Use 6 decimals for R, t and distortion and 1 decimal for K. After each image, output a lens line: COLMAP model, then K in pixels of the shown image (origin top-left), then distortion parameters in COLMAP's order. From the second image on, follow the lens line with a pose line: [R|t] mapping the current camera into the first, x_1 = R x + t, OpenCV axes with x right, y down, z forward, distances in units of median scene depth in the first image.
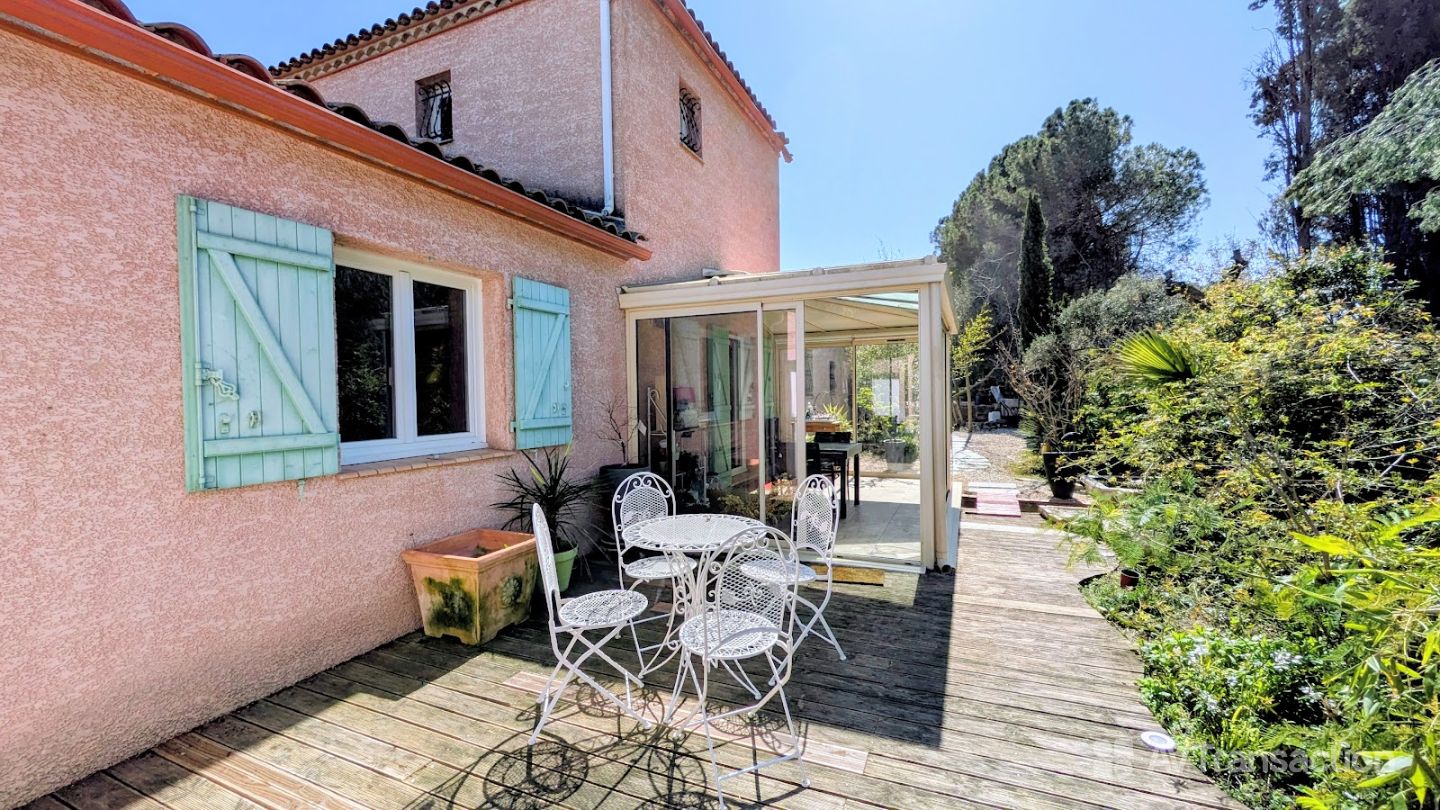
lens RADIAL K [[566.1, 0, 718.2], [0, 566.1, 409.2], [0, 0, 1]] dist [0.002175, -0.000556]
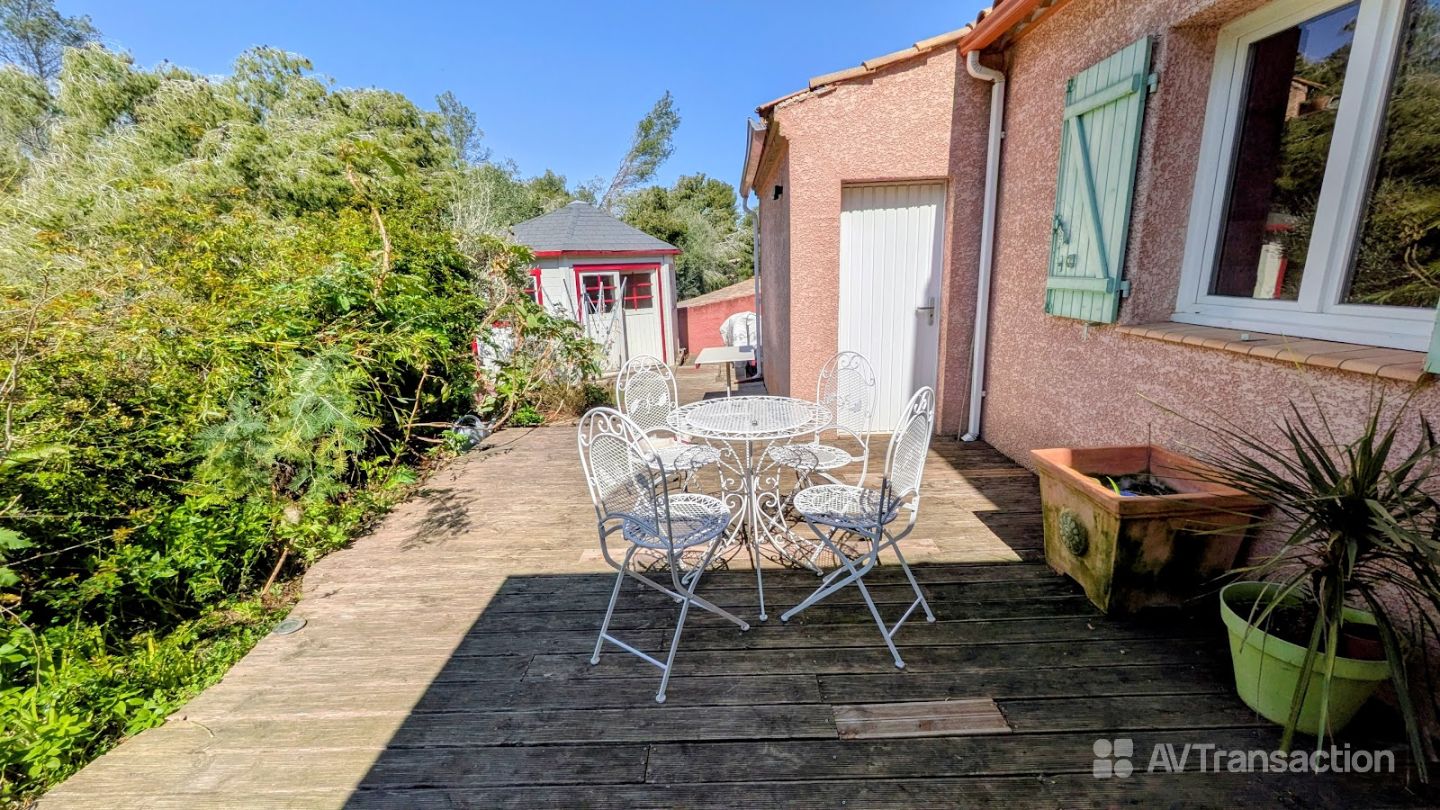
lens RADIAL K [[566.1, 0, 717.2], [0, 566.1, 401.8], [0, 0, 1]] dist [0.002175, -0.000556]
pose [[-0.919439, 0.143384, -0.366160, 0.326082], [0.045194, 0.963513, 0.263818, -0.044277], [0.390628, 0.226016, -0.892371, 1.796540]]
